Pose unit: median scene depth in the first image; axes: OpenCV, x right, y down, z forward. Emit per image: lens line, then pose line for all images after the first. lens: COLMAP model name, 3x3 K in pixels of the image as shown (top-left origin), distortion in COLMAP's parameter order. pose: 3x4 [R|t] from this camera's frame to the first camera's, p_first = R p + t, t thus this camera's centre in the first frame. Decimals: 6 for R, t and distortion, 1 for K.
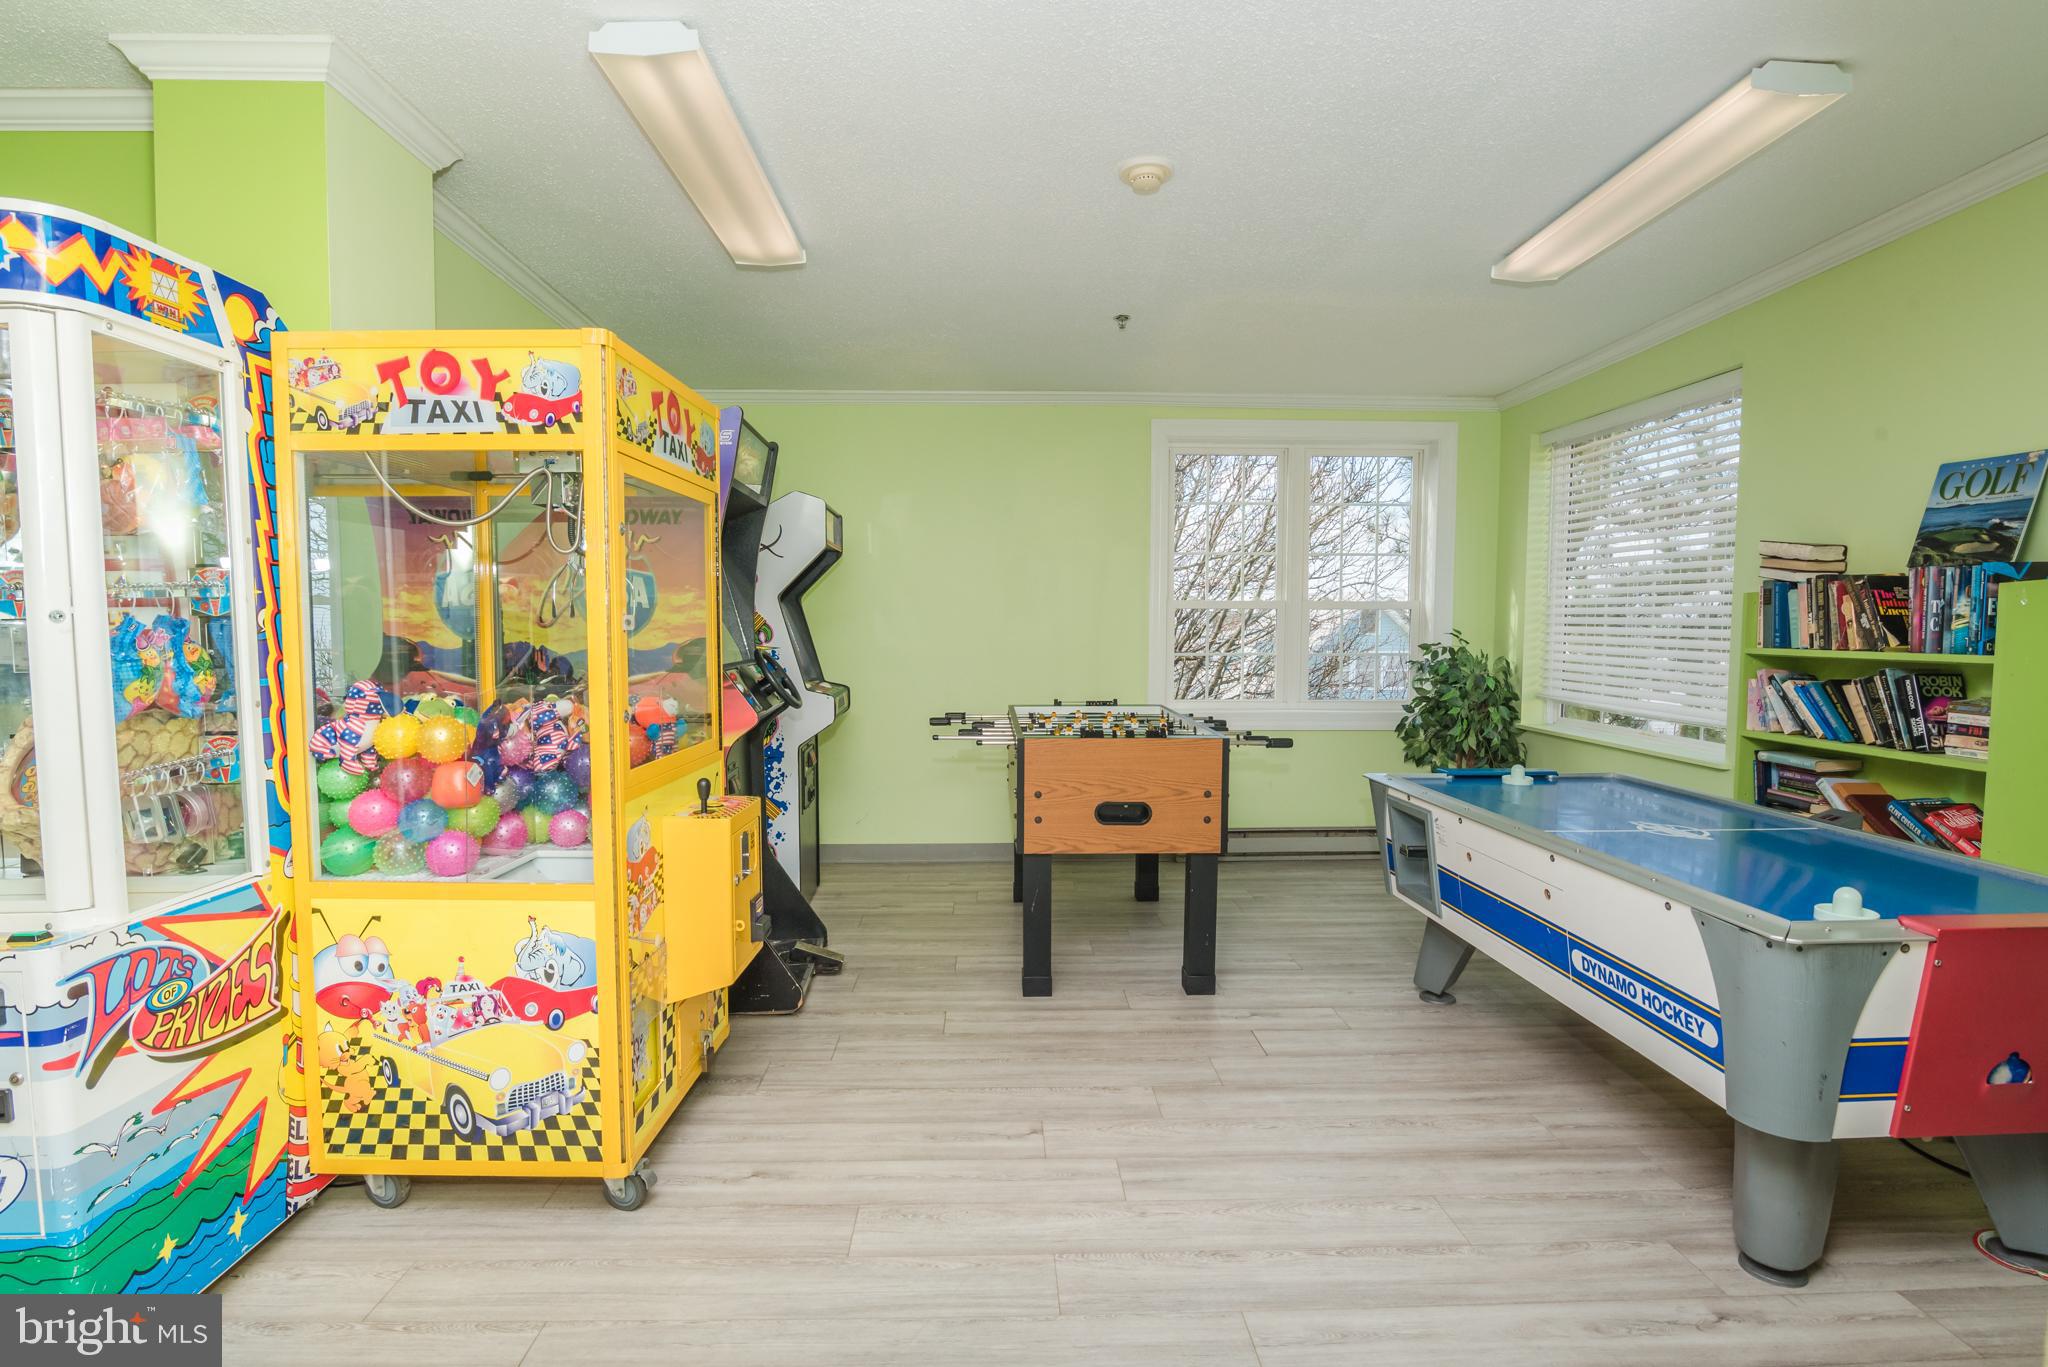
lens RADIAL K [[1031.9, 0, 1024.3], [0, 1031.9, 693.2], [0, 0, 1]] dist [-0.019745, -0.001071]
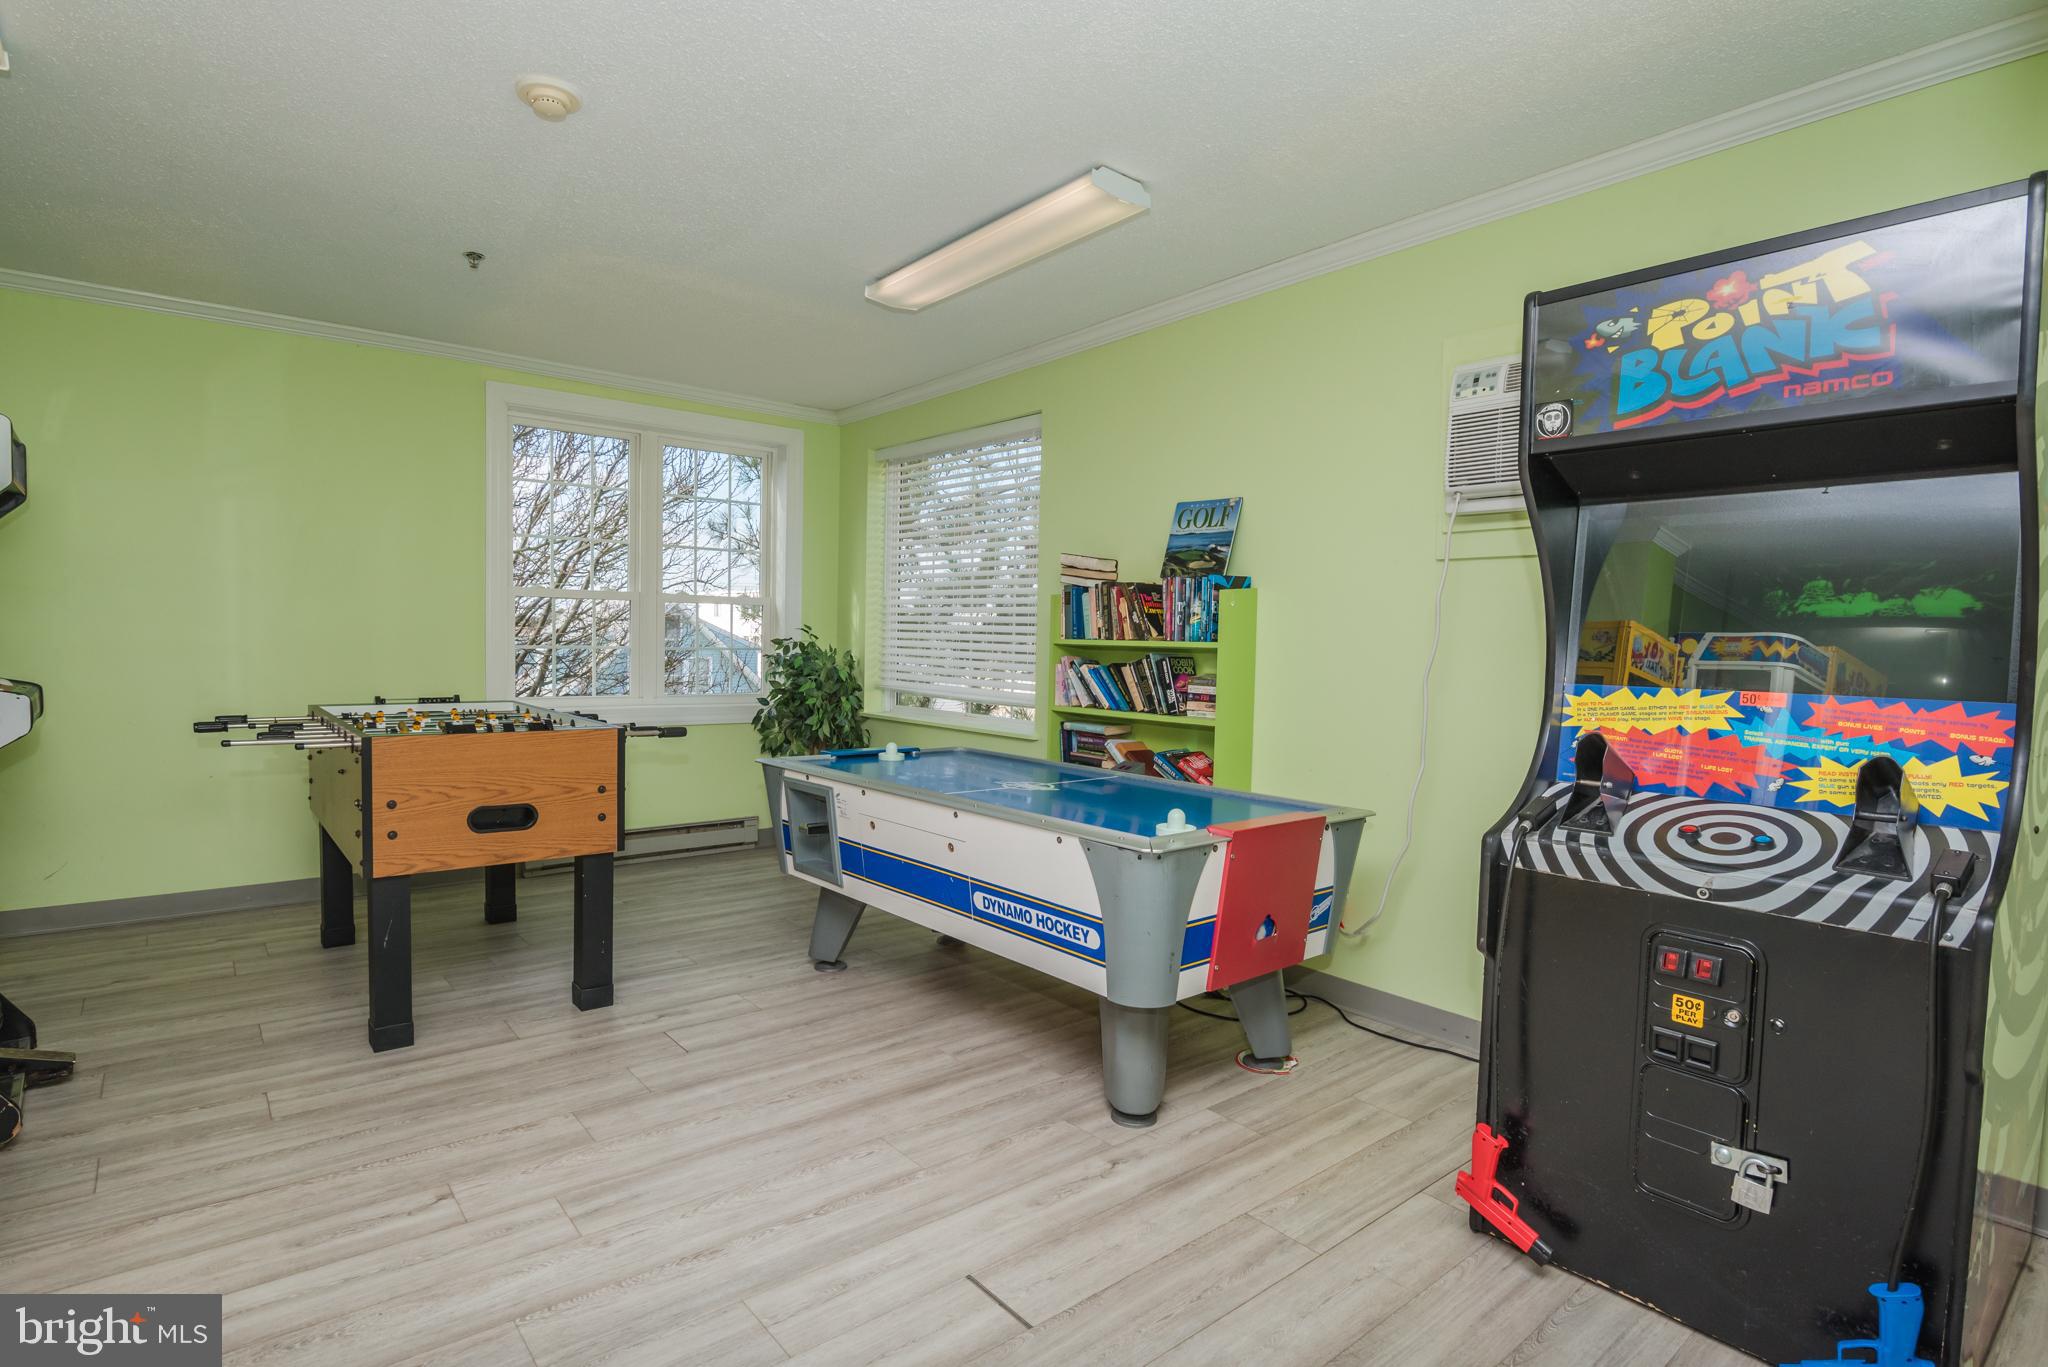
lens RADIAL K [[1031.9, 0, 1024.3], [0, 1031.9, 693.2], [0, 0, 1]] dist [-0.019745, -0.001071]
pose [[0.786859, -0.017228, 0.616893, -0.100227], [0.022341, 0.999750, -0.000576, 0.022499], [-0.616729, 0.014235, 0.787047, 0.040949]]
